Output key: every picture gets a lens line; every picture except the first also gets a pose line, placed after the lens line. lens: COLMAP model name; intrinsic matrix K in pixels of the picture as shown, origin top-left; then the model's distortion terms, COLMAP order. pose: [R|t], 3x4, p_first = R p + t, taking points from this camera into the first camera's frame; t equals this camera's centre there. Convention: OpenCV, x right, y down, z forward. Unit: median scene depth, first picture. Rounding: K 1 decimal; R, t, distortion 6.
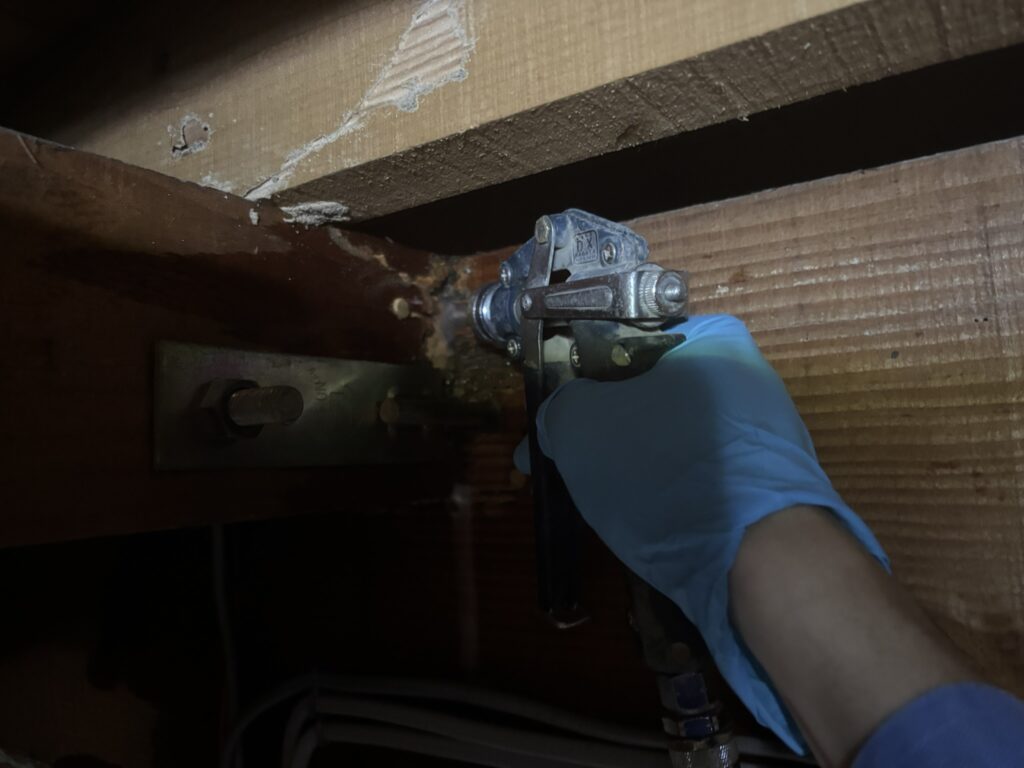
lens RADIAL K [[778.3, 0, 512.0], [0, 778.3, 384.0], [0, 0, 1]] dist [-0.024274, 0.002130]
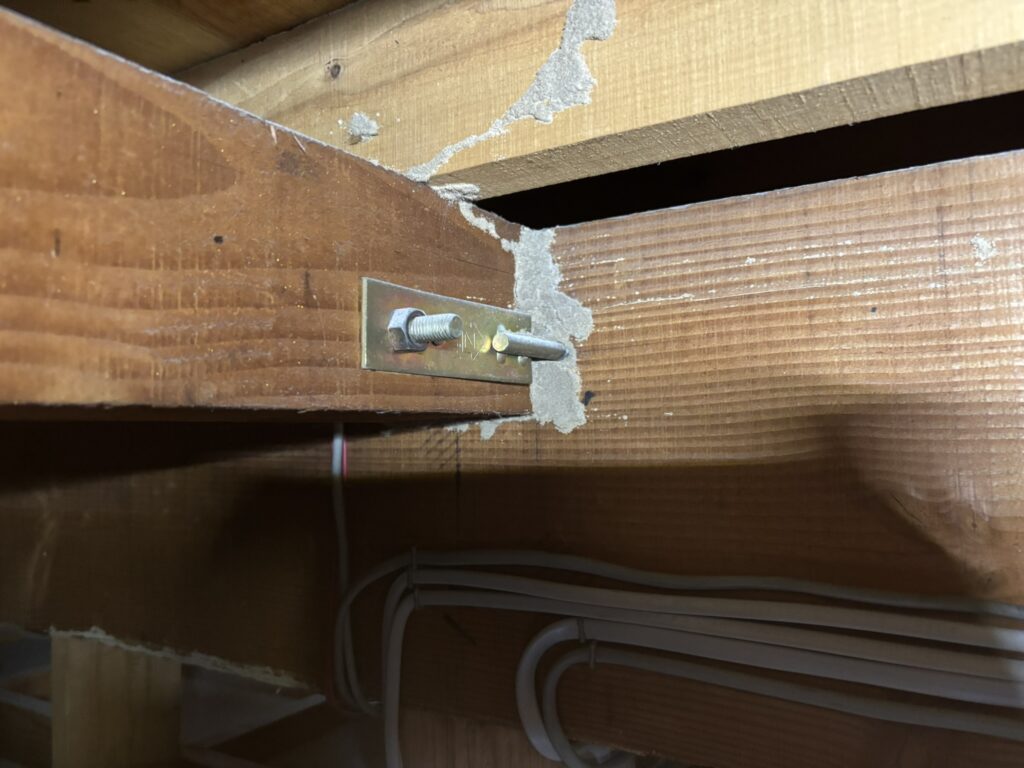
lens RADIAL K [[774.0, 0, 512.0], [0, 774.0, 384.0], [0, 0, 1]] dist [-0.050975, 0.062480]
pose [[0.999164, 0.033604, 0.023288, -0.190707], [-0.034269, 0.998998, 0.028773, 0.078951], [-0.022298, -0.029547, 0.999315, -0.383727]]
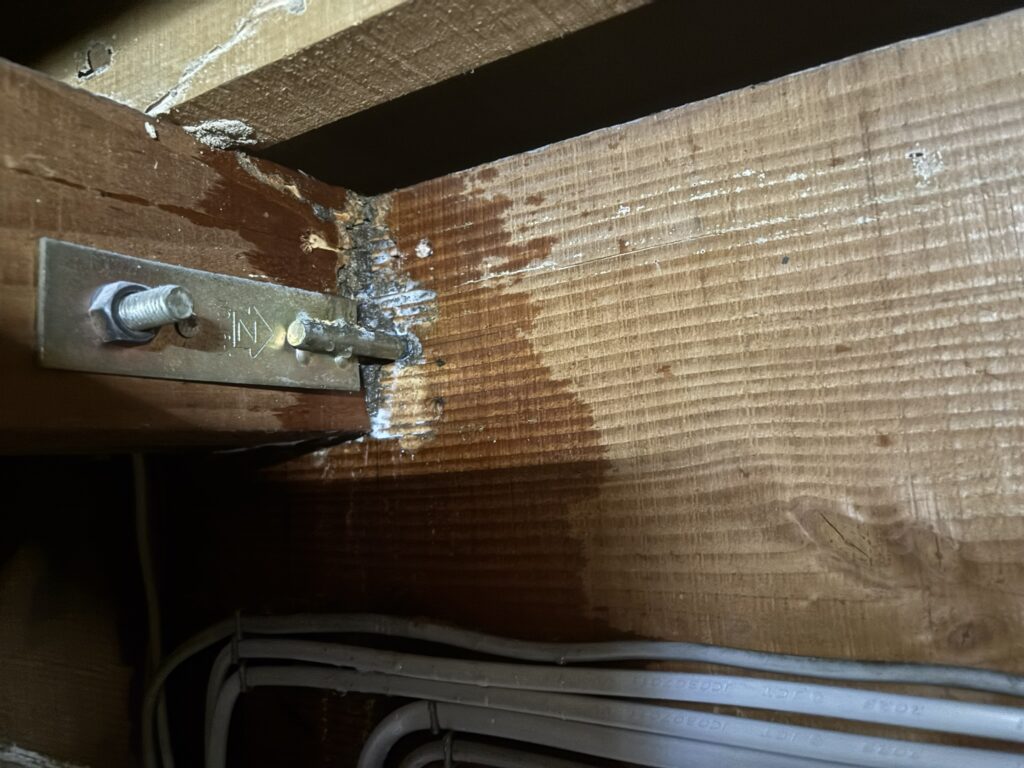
lens RADIAL K [[774.0, 0, 512.0], [0, 774.0, 384.0], [0, 0, 1]] dist [-0.050975, 0.062480]
pose [[0.999490, -0.009415, 0.030504, 0.101489], [0.009926, 0.999812, -0.016659, 0.136784], [-0.030341, 0.016954, 0.999396, -0.000336]]
